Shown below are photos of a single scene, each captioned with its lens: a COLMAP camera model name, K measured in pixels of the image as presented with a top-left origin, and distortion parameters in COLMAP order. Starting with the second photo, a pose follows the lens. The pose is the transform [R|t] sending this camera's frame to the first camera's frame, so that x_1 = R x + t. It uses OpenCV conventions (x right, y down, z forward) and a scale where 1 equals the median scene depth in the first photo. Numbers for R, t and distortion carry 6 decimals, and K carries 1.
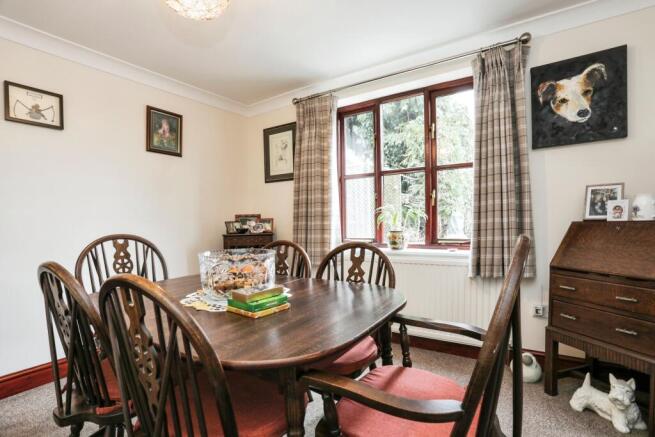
lens RADIAL K [[328.2, 0, 327.5], [0, 328.2, 218.5], [0, 0, 1]] dist [0.000000, -0.000100]
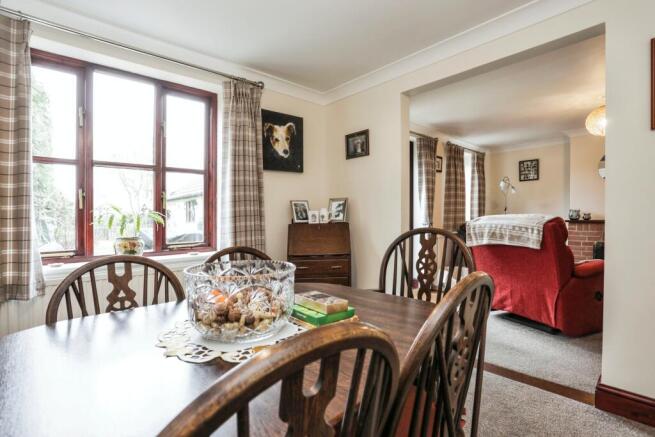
lens RADIAL K [[342.9, 0, 326.5], [0, 342.9, 206.2], [0, 0, 1]] dist [0.000641, 0.000049]
pose [[0.239299, 0.049148, 0.969701, -0.667996], [0.009998, 0.998540, -0.053077, 0.010969], [-0.970894, 0.022396, 0.238459, 0.443498]]
